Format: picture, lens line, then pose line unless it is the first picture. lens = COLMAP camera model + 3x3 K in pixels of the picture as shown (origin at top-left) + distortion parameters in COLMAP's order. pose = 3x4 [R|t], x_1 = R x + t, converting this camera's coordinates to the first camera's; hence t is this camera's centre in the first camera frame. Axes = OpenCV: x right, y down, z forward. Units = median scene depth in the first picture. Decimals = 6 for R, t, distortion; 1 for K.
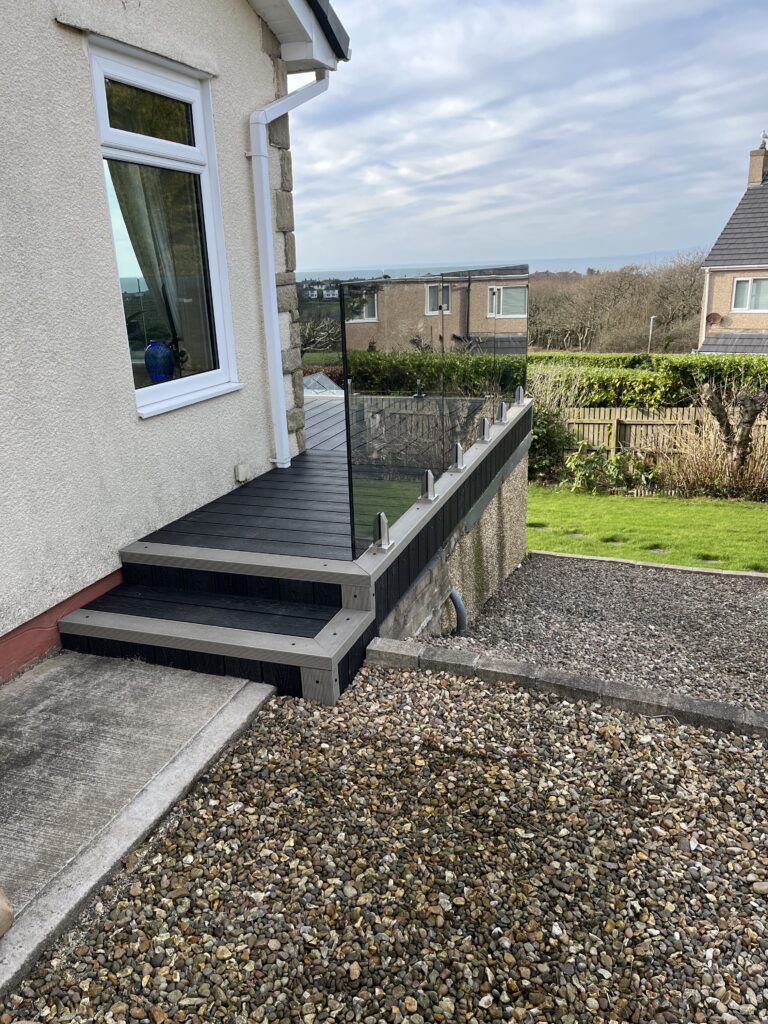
lens RADIAL K [[771.3, 0, 384.0], [0, 771.3, 512.0], [0, 0, 1]] dist [-0.001230, -0.035200]
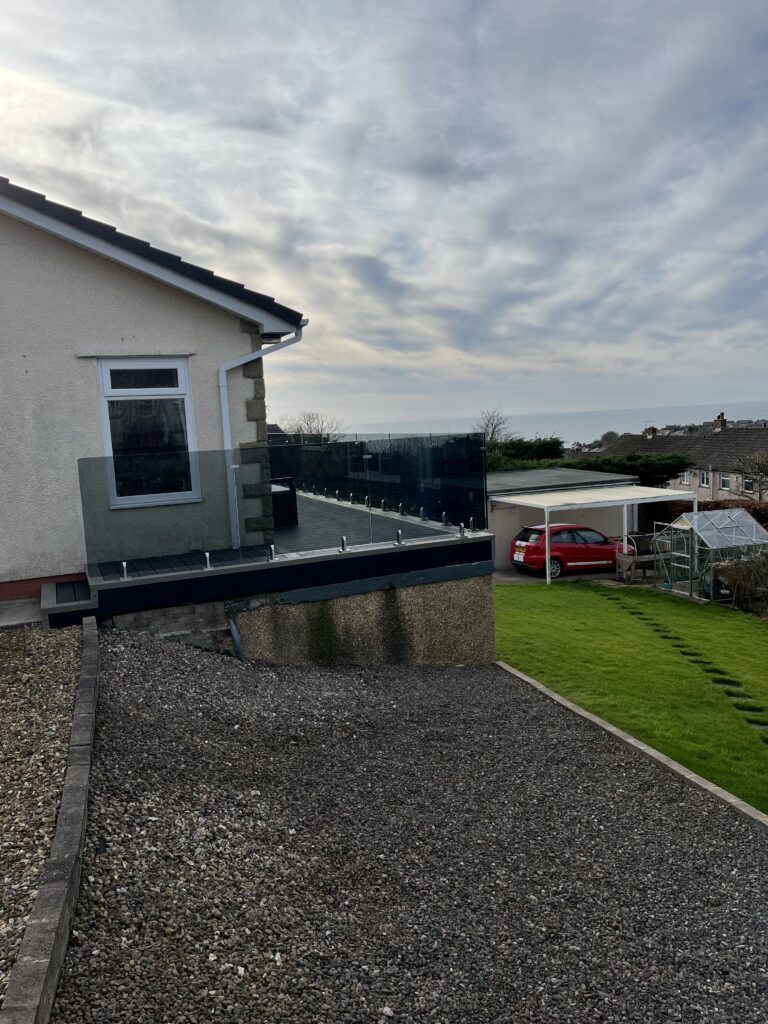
lens RADIAL K [[771.3, 0, 384.0], [0, 771.3, 512.0], [0, 0, 1]] dist [-0.001230, -0.035200]
pose [[0.674895, 0.096540, -0.731572, 1.569568], [-0.200143, 0.978190, -0.055552, -0.125921], [0.710254, 0.183911, 0.679497, 0.030156]]
